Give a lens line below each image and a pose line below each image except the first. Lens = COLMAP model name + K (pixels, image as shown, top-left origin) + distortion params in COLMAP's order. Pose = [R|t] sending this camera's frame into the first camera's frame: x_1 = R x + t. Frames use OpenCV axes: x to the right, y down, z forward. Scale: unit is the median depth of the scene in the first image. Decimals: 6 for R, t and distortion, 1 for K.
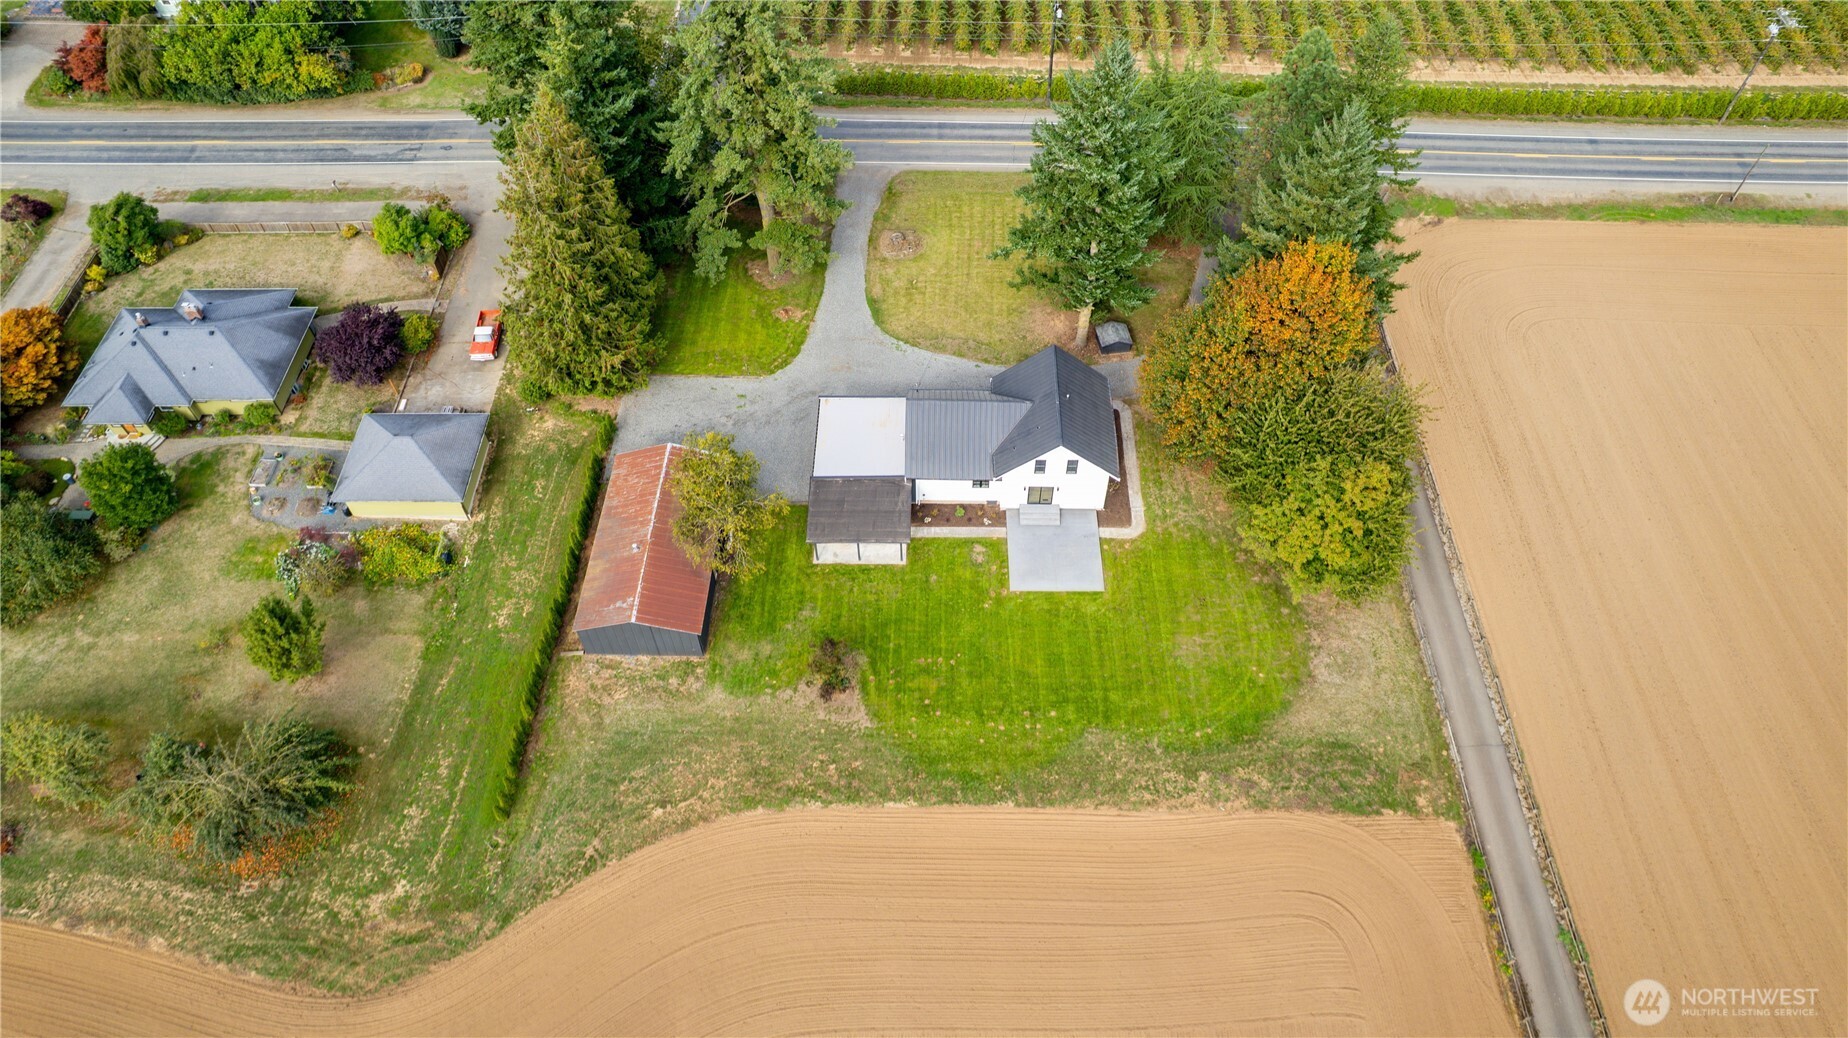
lens RADIAL K [[1261.6, 0, 924.0], [0, 1261.6, 519.0], [0, 0, 1]] dist [-0.066882, 0.070448]
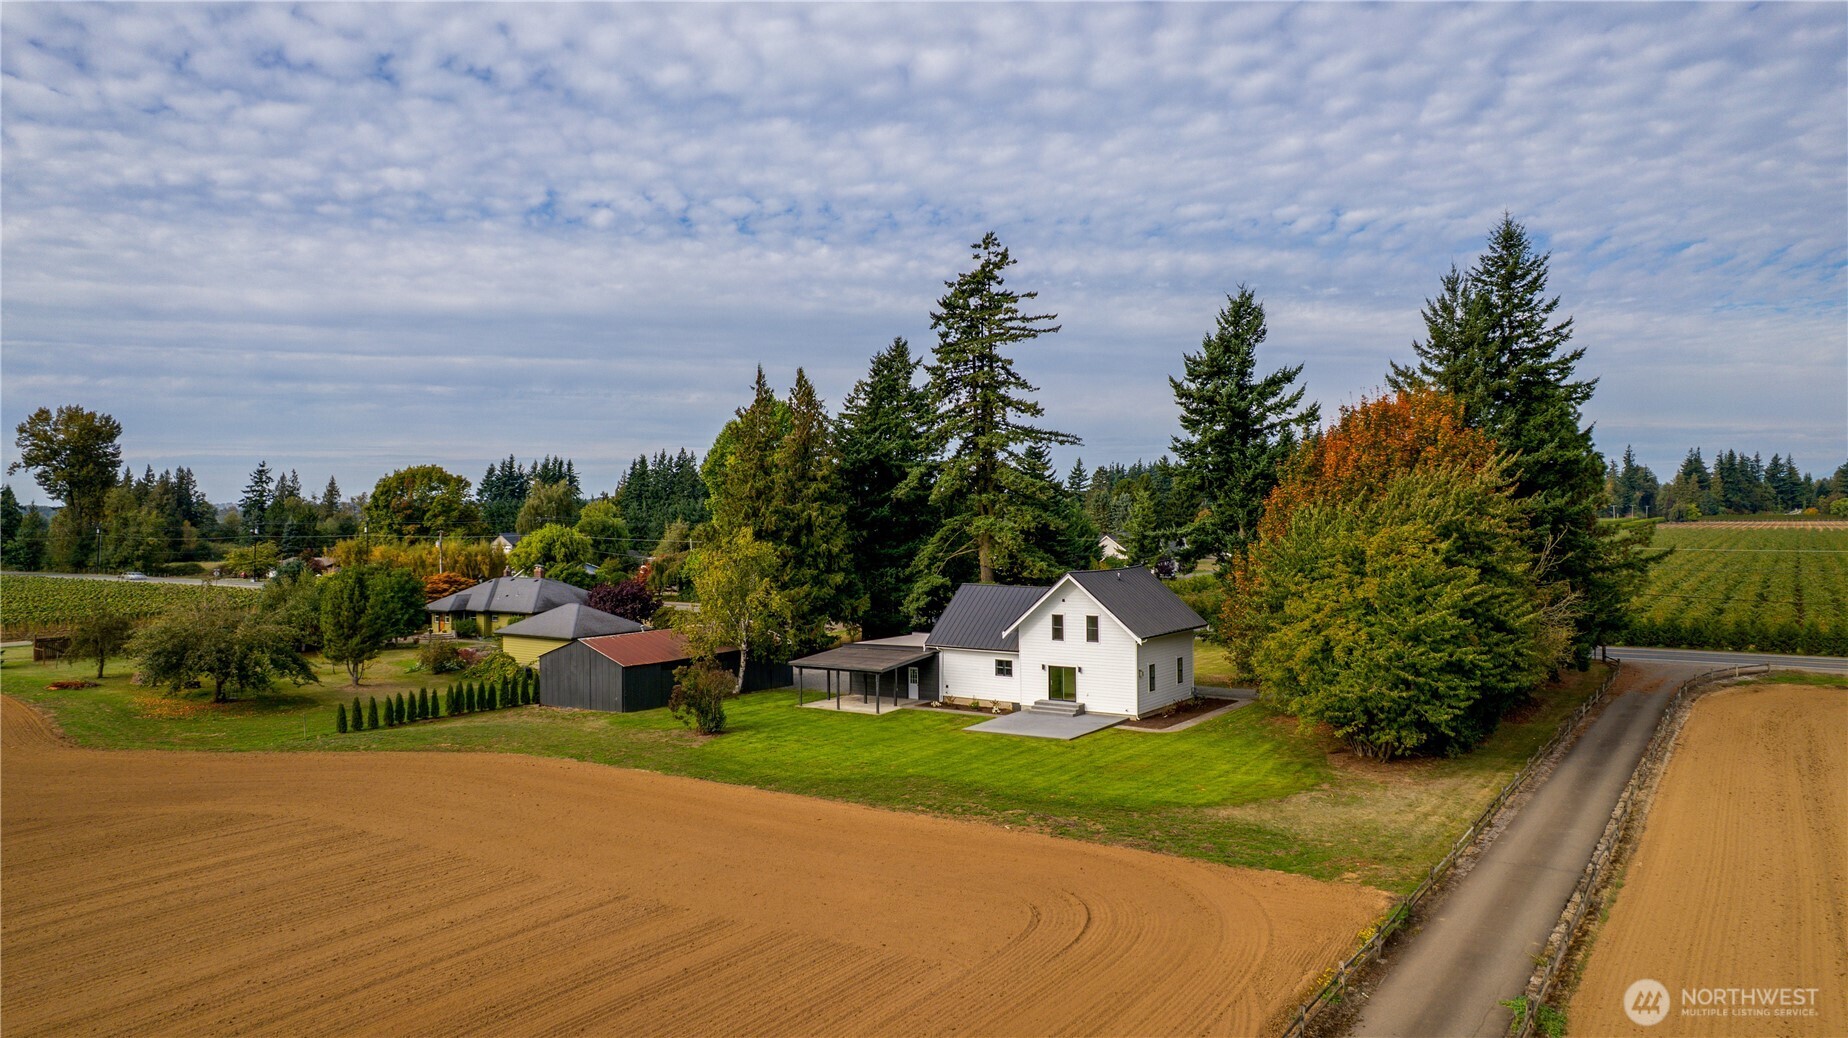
lens RADIAL K [[1261.6, 0, 924.0], [0, 1261.6, 519.0], [0, 0, 1]] dist [-0.066882, 0.070448]
pose [[0.824060, -0.006915, -0.566460, 0.535759], [-0.442258, 0.617030, -0.650908, 0.537838], [0.354024, 0.786909, 0.505412, 0.550676]]
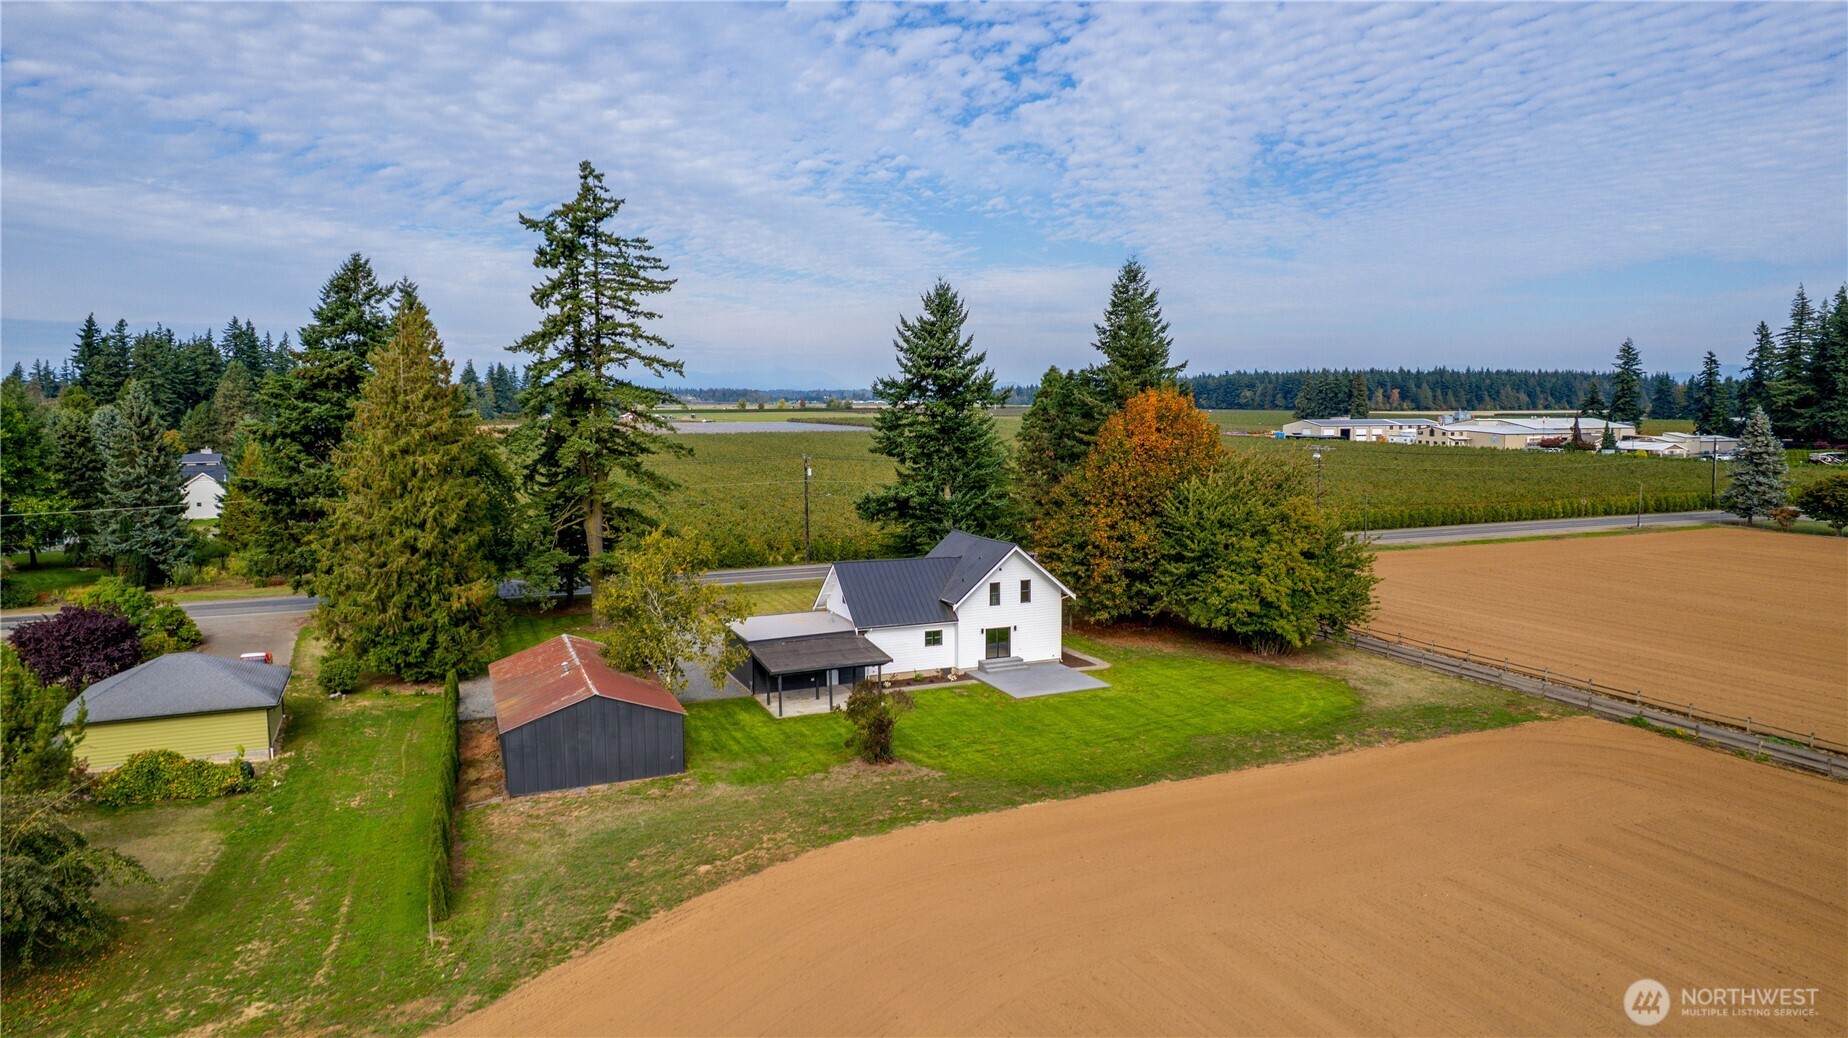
lens RADIAL K [[1229.1, 0, 947.2], [0, 1229.1, 441.9], [0, 0, 1]] dist [-0.090364, 0.089720]
pose [[0.907122, -0.019087, 0.420435, -0.346436], [0.335916, 0.634674, -0.695952, 0.551624], [-0.253555, 0.772545, 0.582138, 0.443065]]
